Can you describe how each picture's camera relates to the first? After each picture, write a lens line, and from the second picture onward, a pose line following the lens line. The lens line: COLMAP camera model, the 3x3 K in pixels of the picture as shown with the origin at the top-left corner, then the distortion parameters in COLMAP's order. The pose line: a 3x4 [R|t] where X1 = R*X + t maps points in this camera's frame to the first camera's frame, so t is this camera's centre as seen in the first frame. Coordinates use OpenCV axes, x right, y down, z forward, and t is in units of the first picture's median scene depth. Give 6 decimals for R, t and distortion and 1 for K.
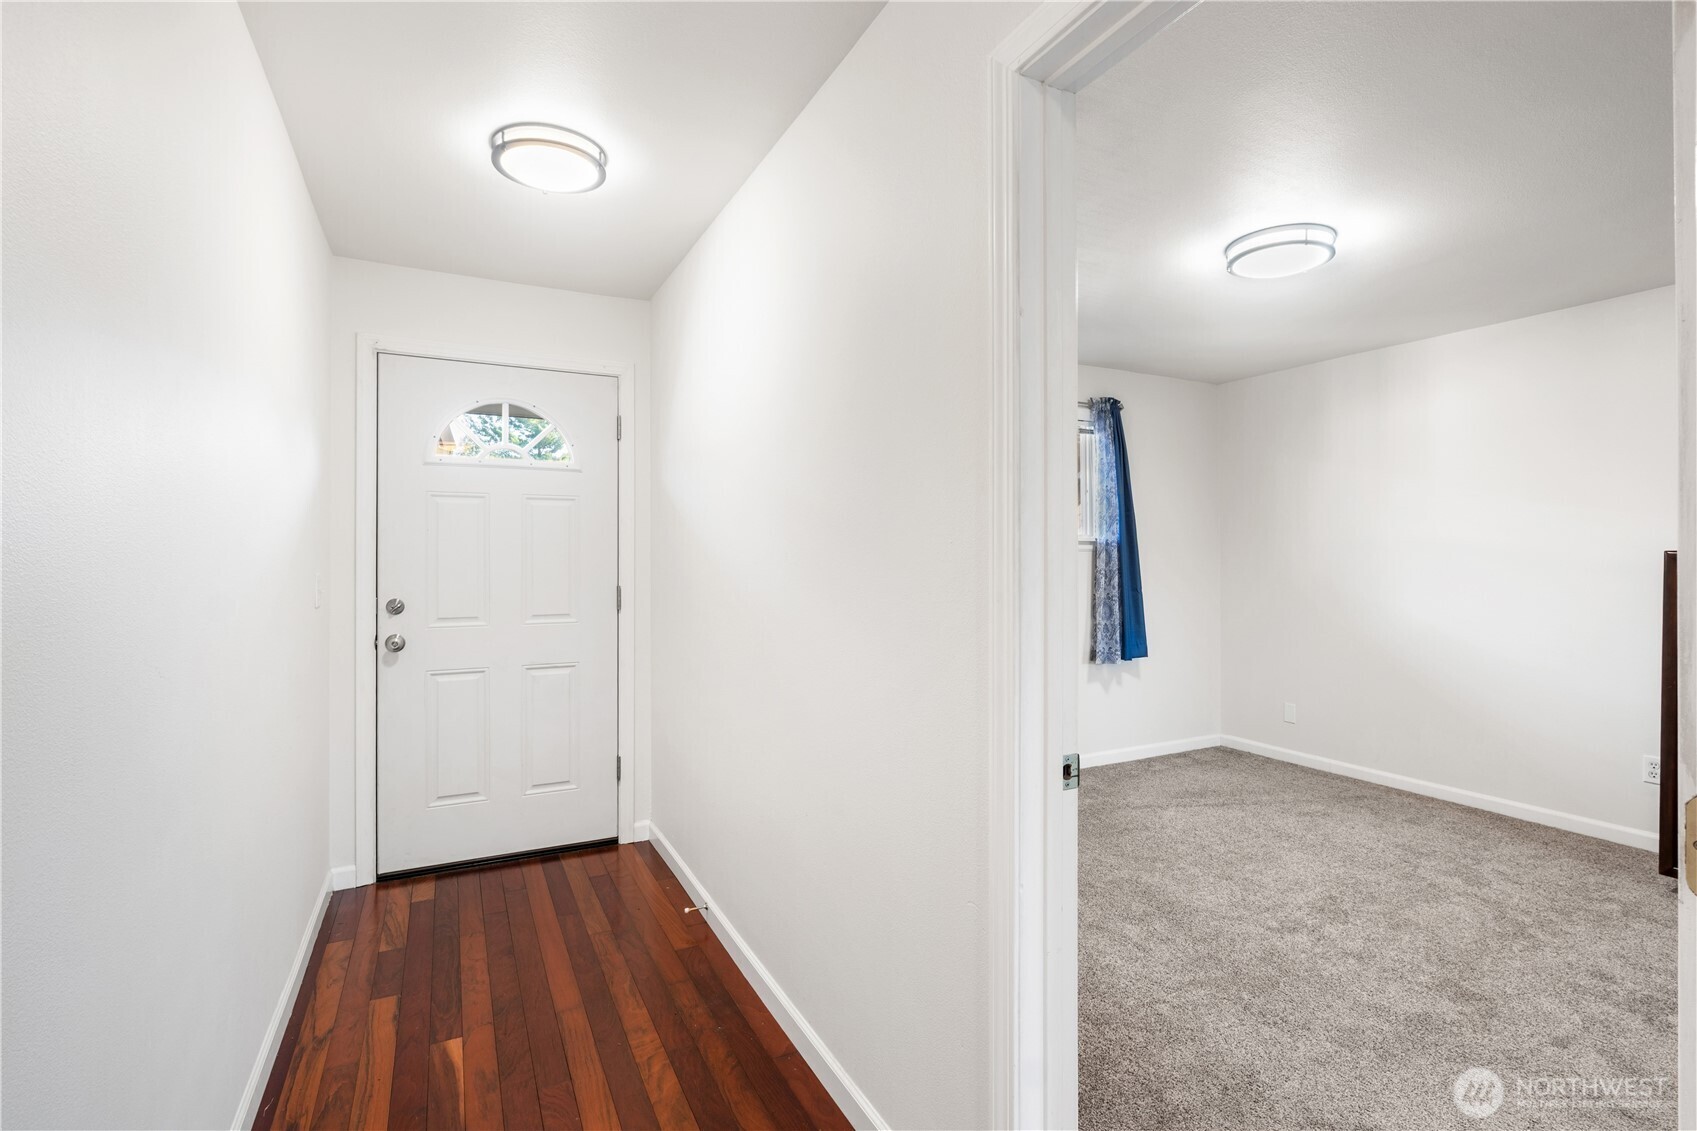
lens RADIAL K [[783.1, 0, 851.8], [0, 783.1, 561.5], [0, 0, 1]] dist [-0.010236, 0.001157]
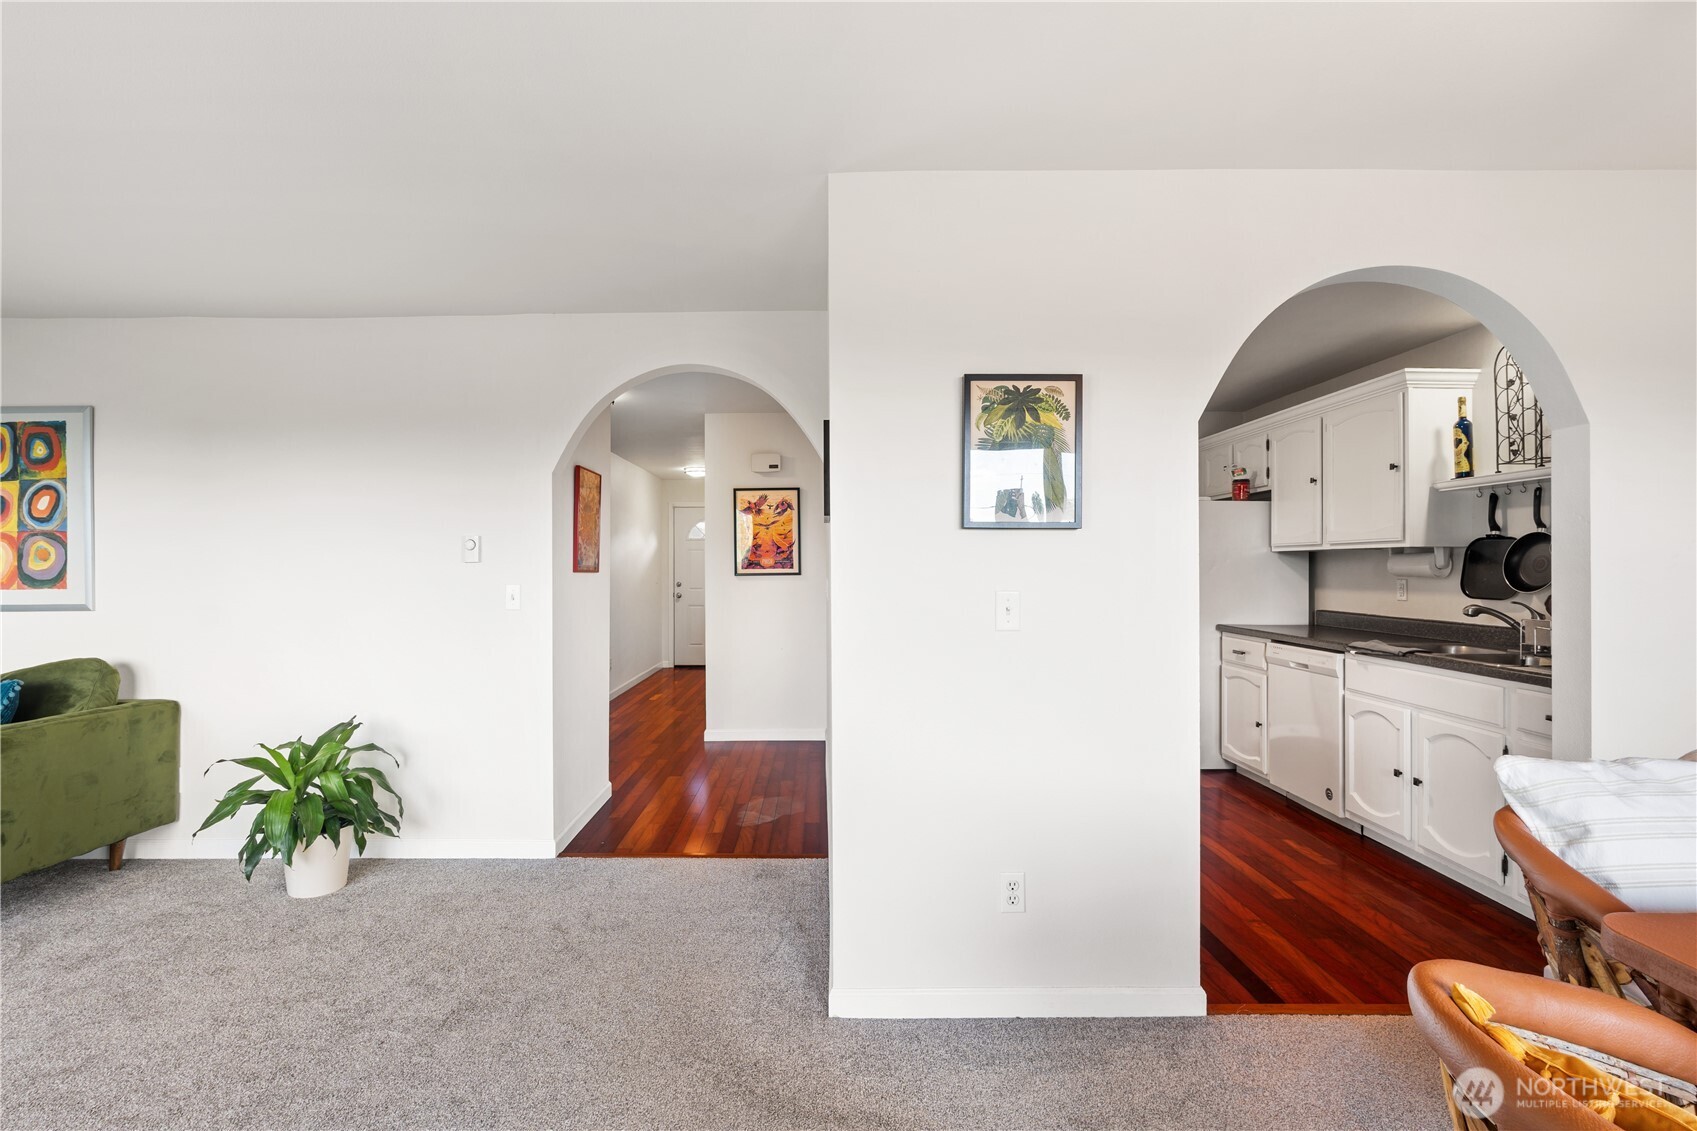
lens RADIAL K [[783.1, 0, 815.8], [0, 783.1, 568.7], [0, 0, 1]] dist [-0.010236, 0.001157]
pose [[0.885251, -0.003471, -0.465101, 1.406918], [0.007047, 0.999957, 0.005951, -0.020923], [0.465061, -0.008546, 0.885237, -1.581057]]
